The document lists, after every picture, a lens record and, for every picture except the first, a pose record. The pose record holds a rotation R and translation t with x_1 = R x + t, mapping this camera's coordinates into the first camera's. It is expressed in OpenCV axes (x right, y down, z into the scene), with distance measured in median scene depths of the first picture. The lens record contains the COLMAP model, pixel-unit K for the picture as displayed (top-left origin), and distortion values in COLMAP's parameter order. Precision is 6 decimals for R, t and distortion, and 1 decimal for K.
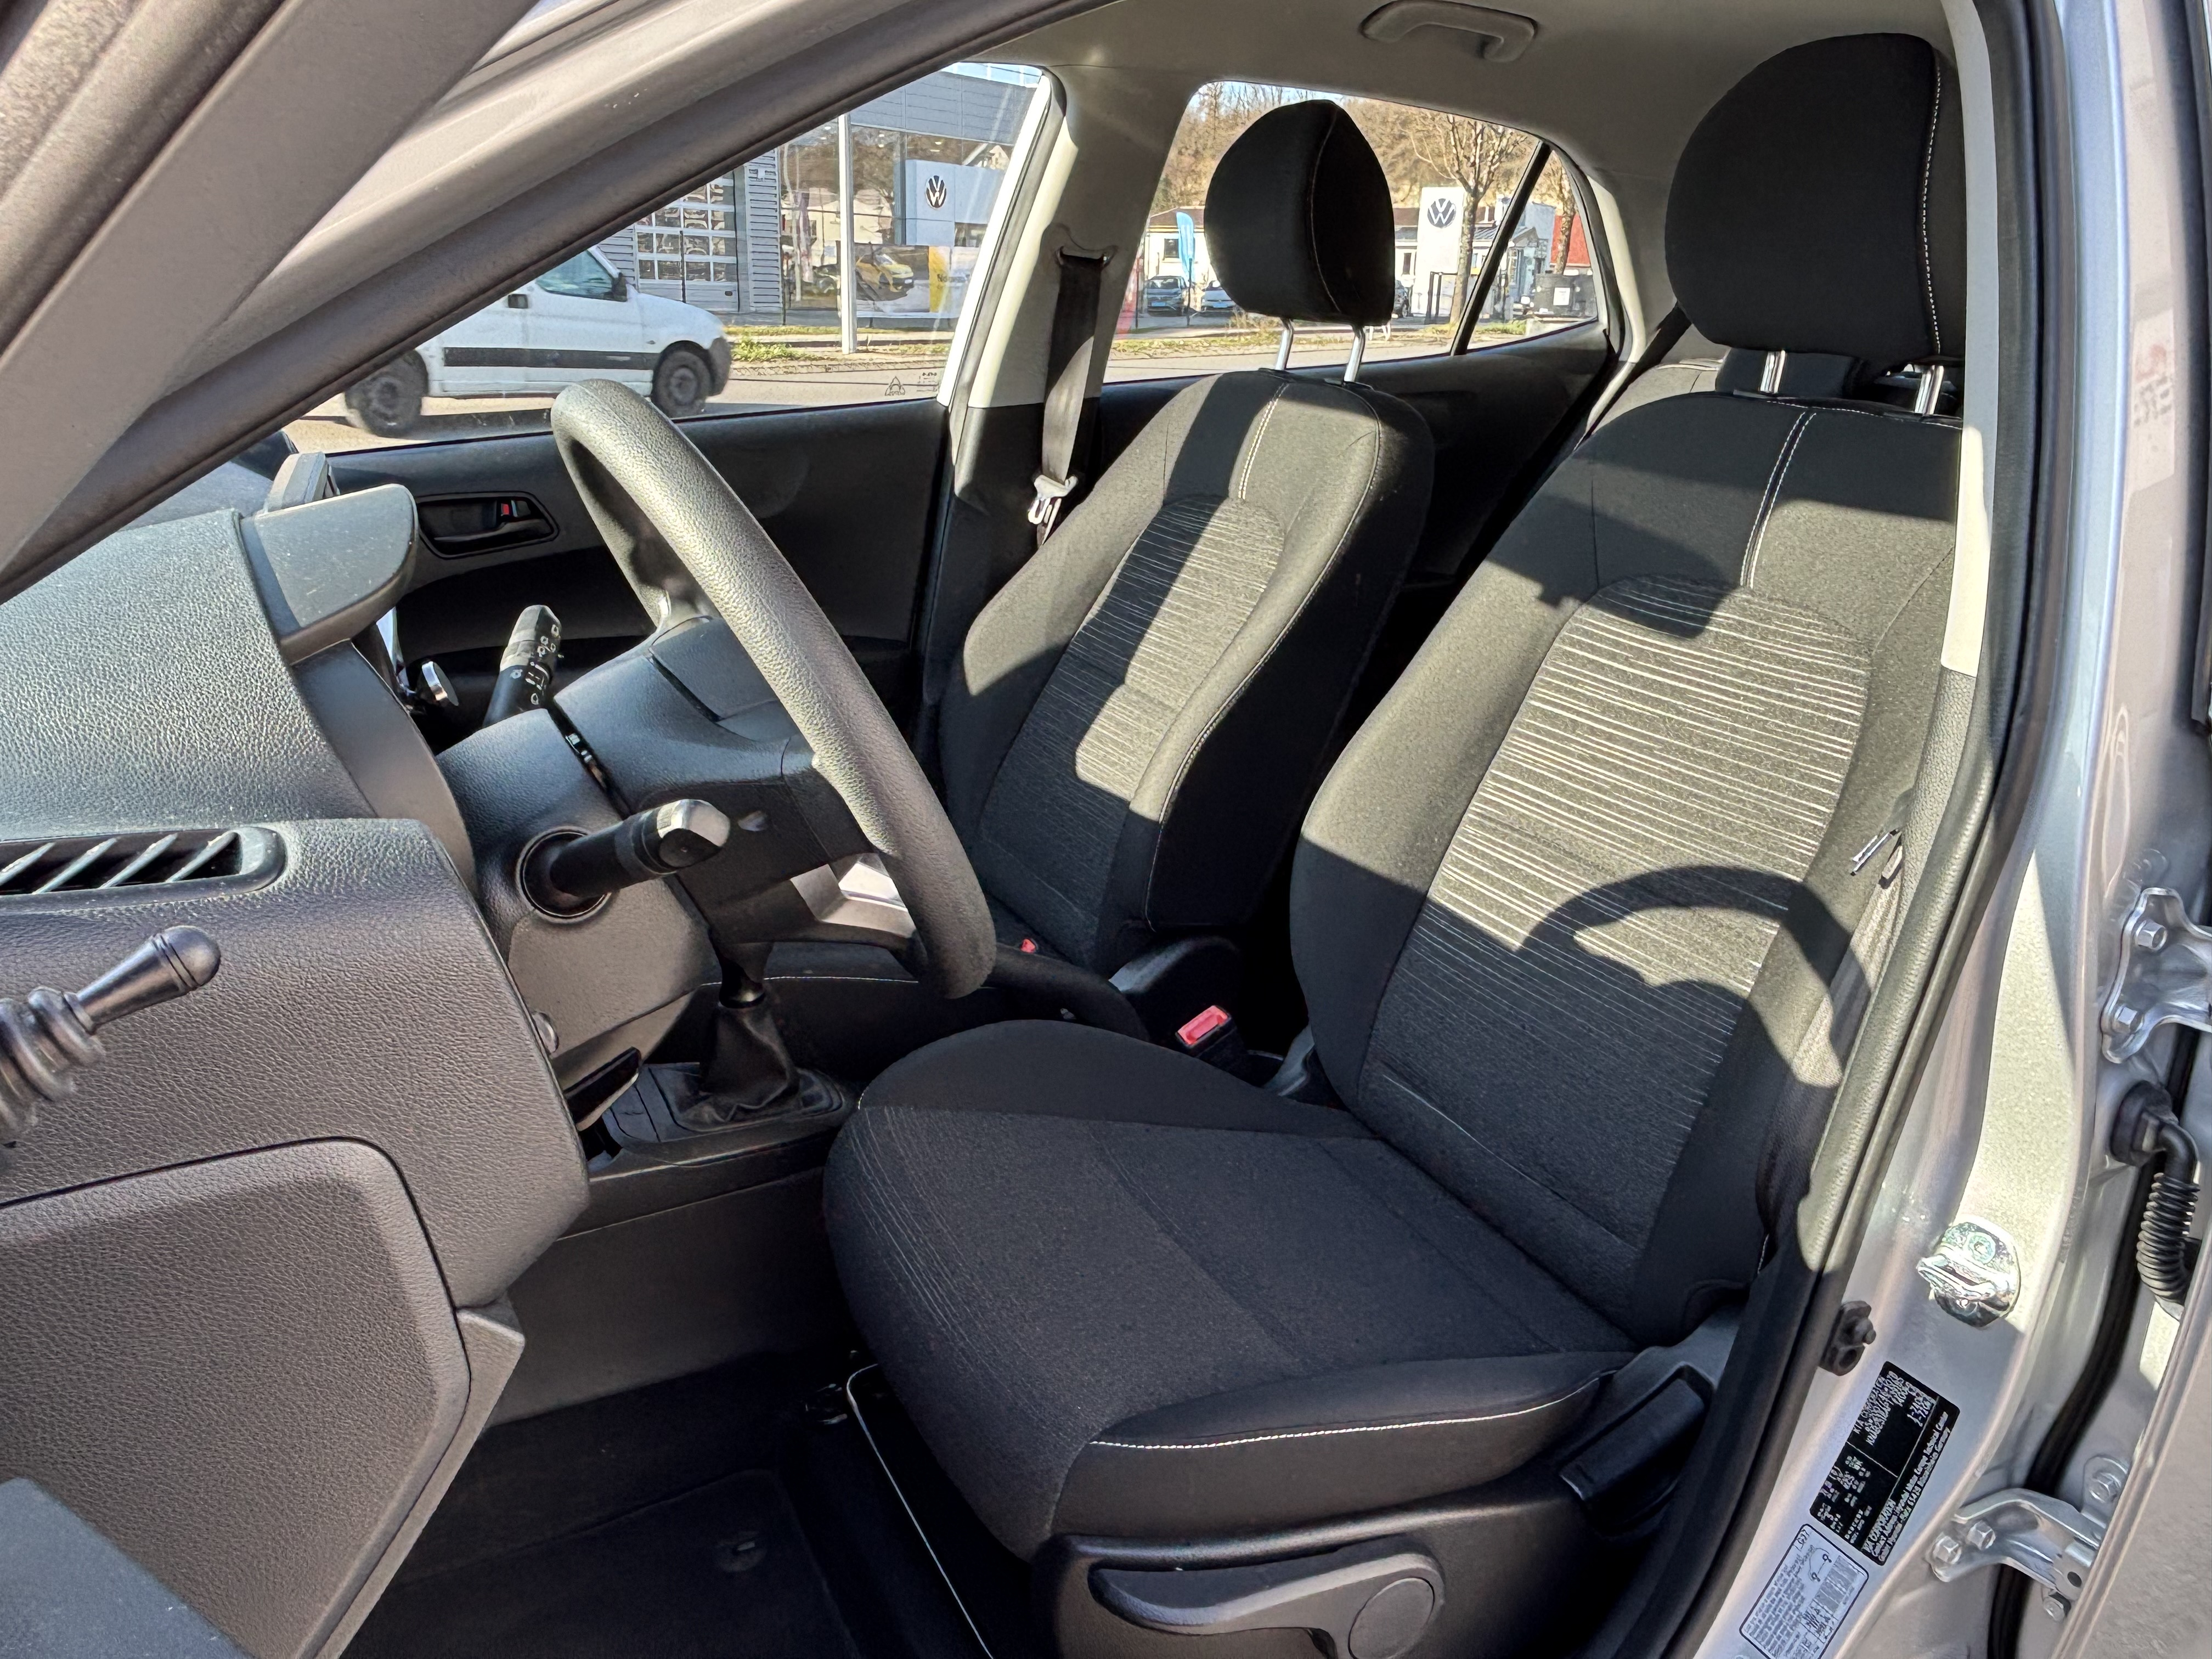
lens RADIAL K [[1619.7, 0, 1106.0], [0, 1619.7, 829.5], [0, 0, 1]] dist [0.028631, -0.000535]
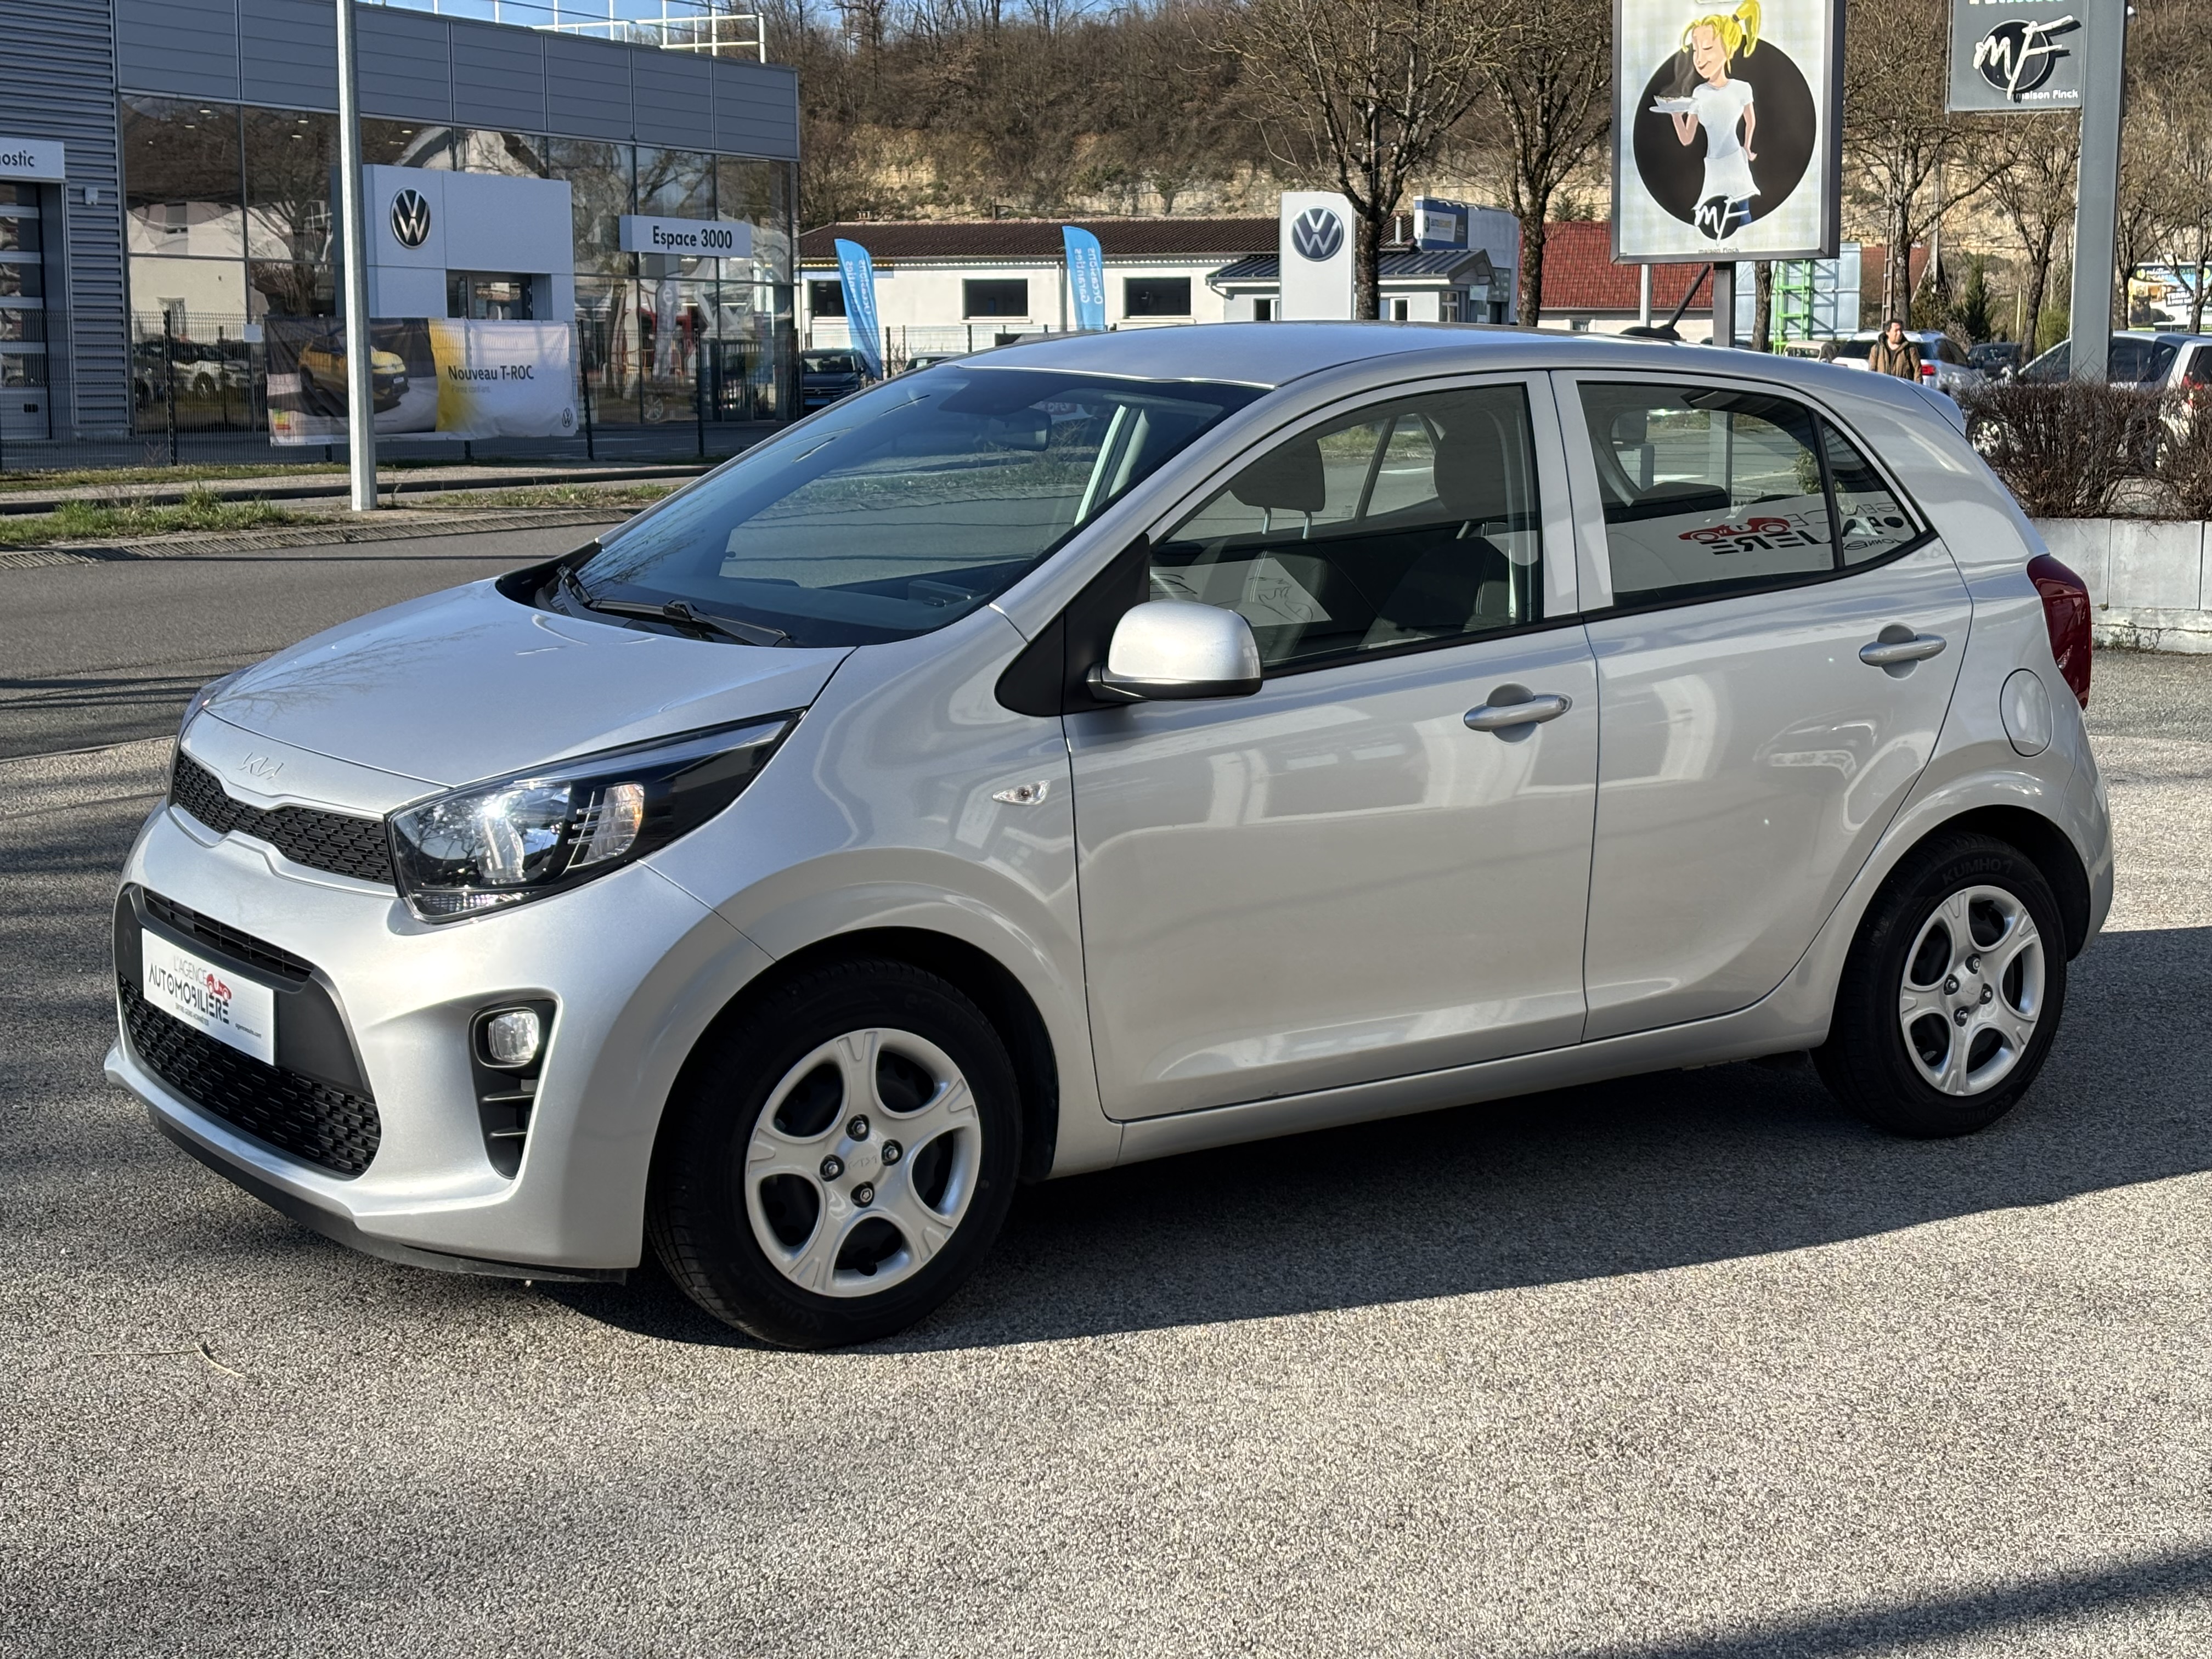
lens RADIAL K [[3308.3, 0, 1106.0], [0, 3308.3, 829.5], [0, 0, 1]] dist [0.241042, -0.926379]
pose [[0.991509, -0.043188, 0.122658, -0.018948], [0.064605, 0.982195, -0.176408, 0.024066], [-0.112855, 0.182834, 0.976645, -0.089412]]
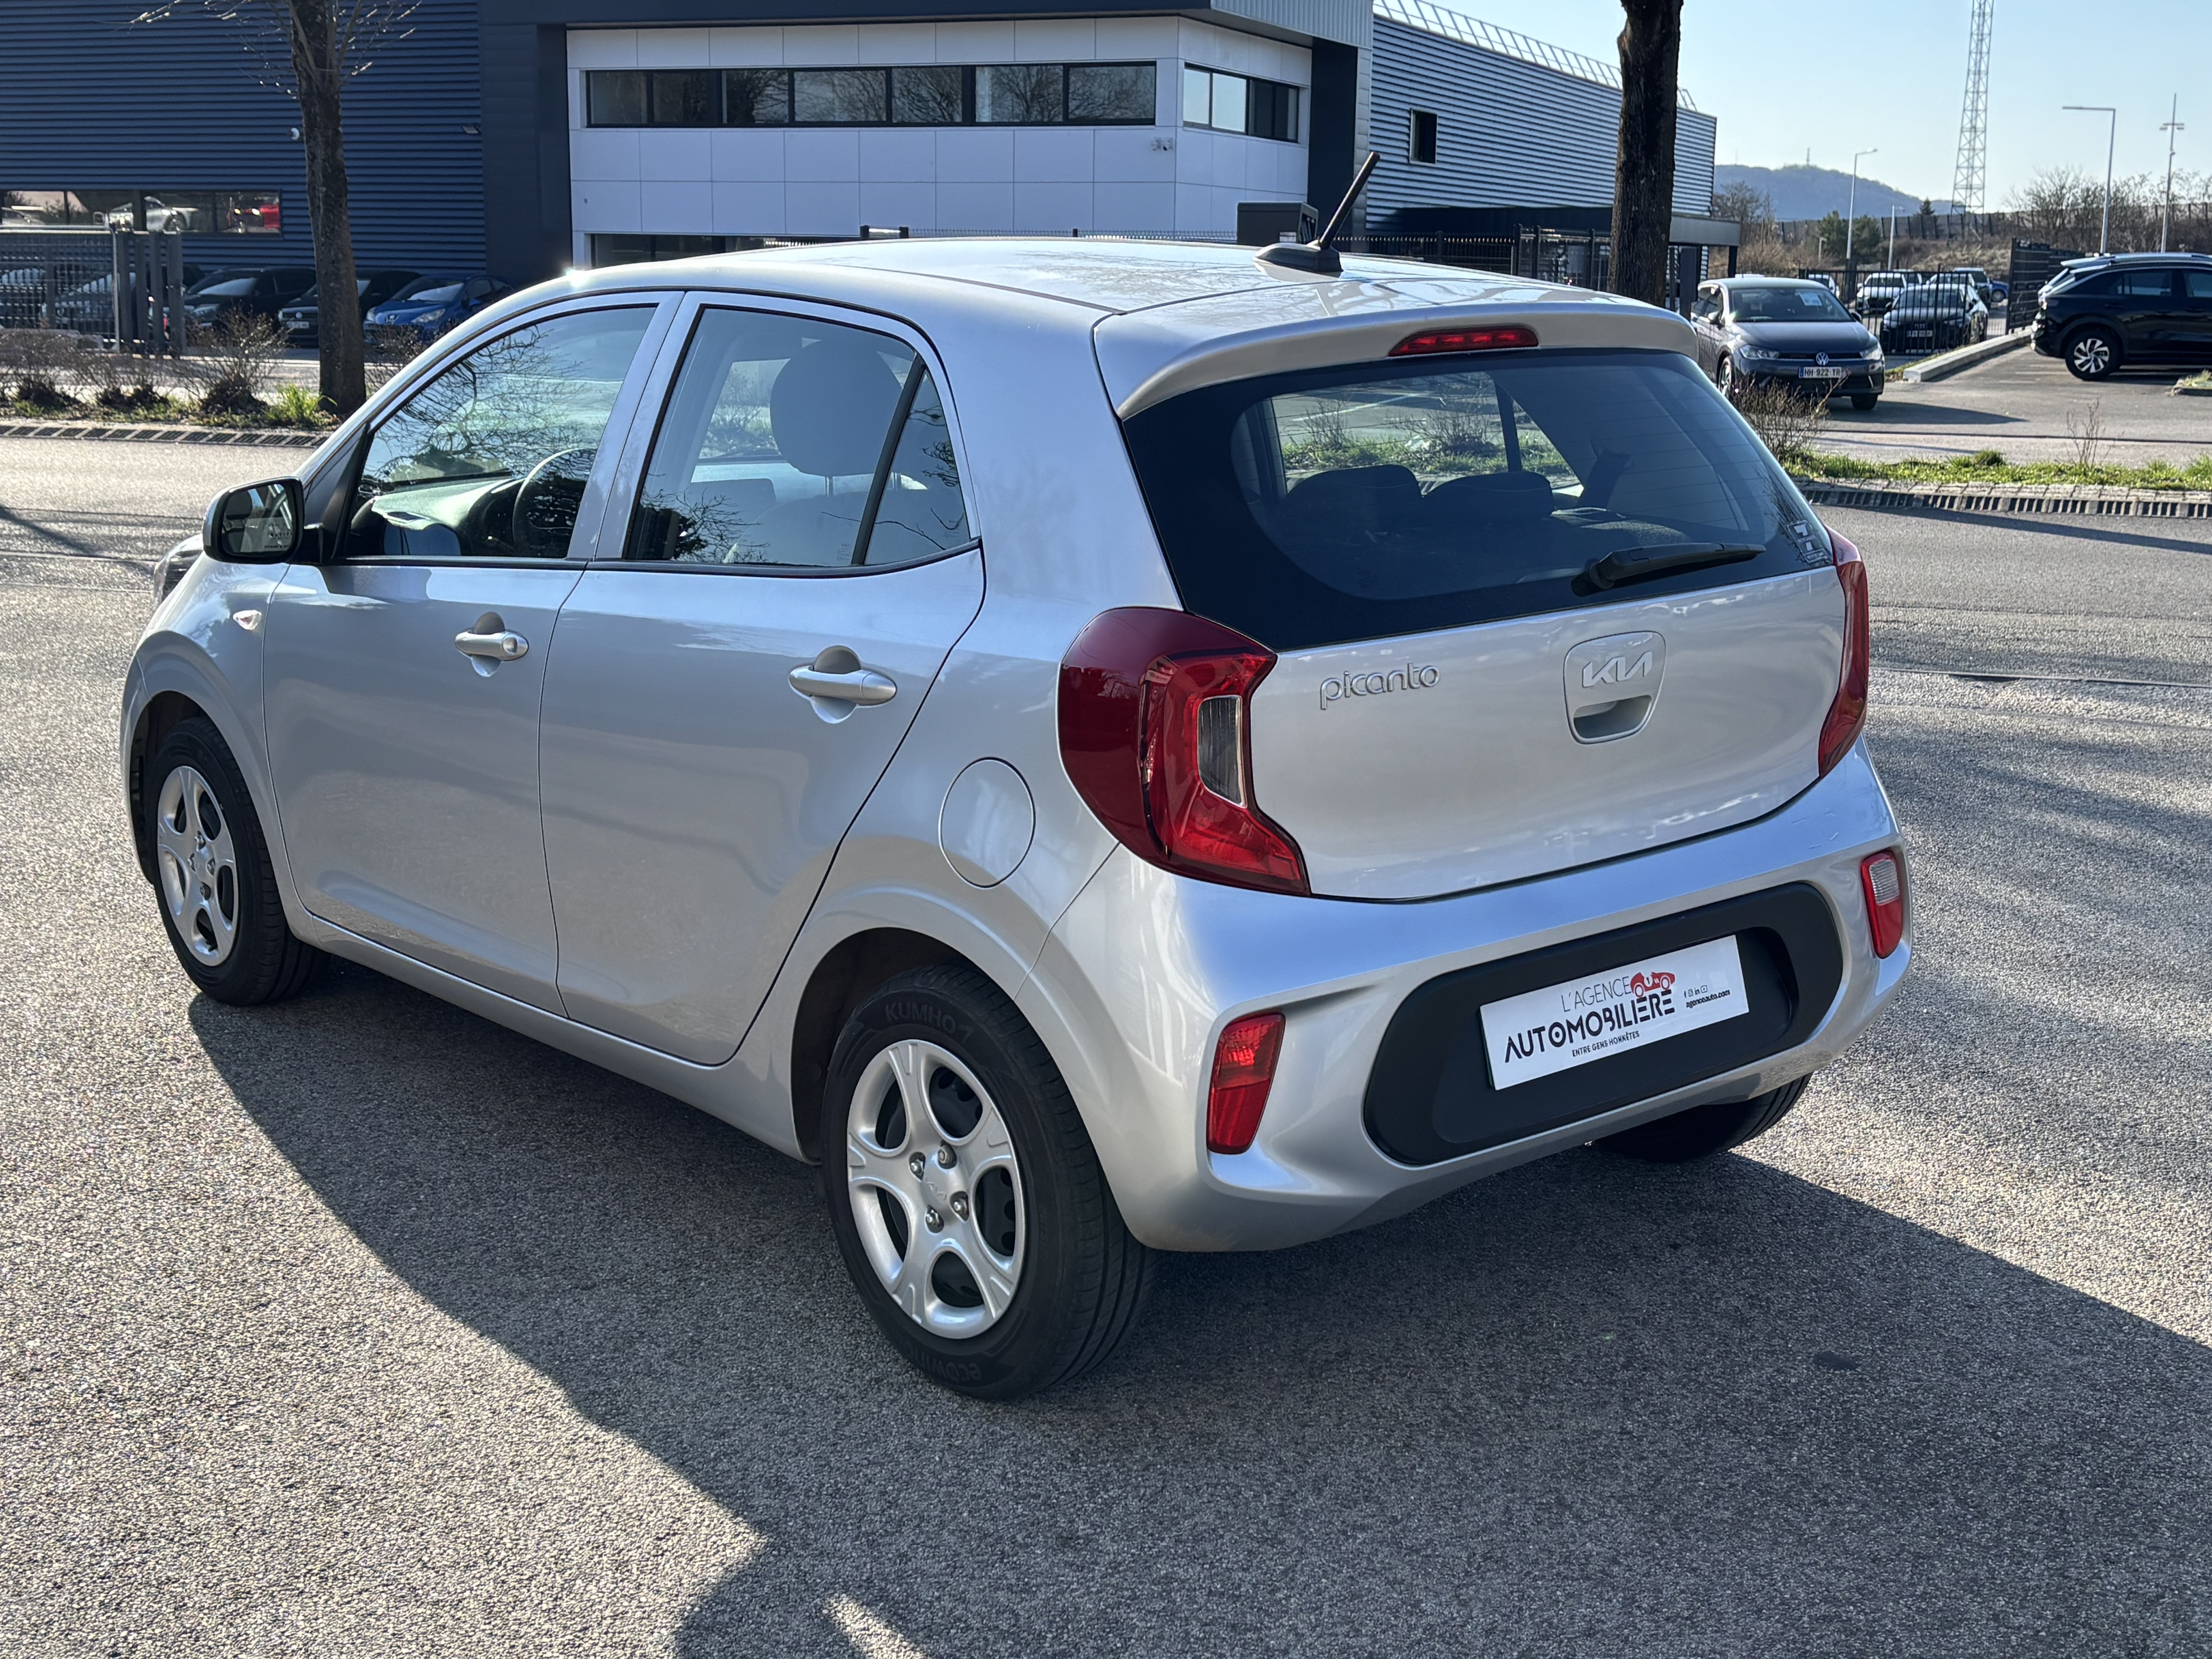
lens RADIAL K [[2678.2, 0, 1105.8], [0, 2678.2, 757.8], [0, 0, 1]] dist [0.042971, -0.021293]
pose [[0.210600, 0.149306, -0.966103, 0.091997], [-0.312134, 0.946808, 0.078282, -0.006658], [0.926402, 0.285067, 0.246001, 0.010520]]
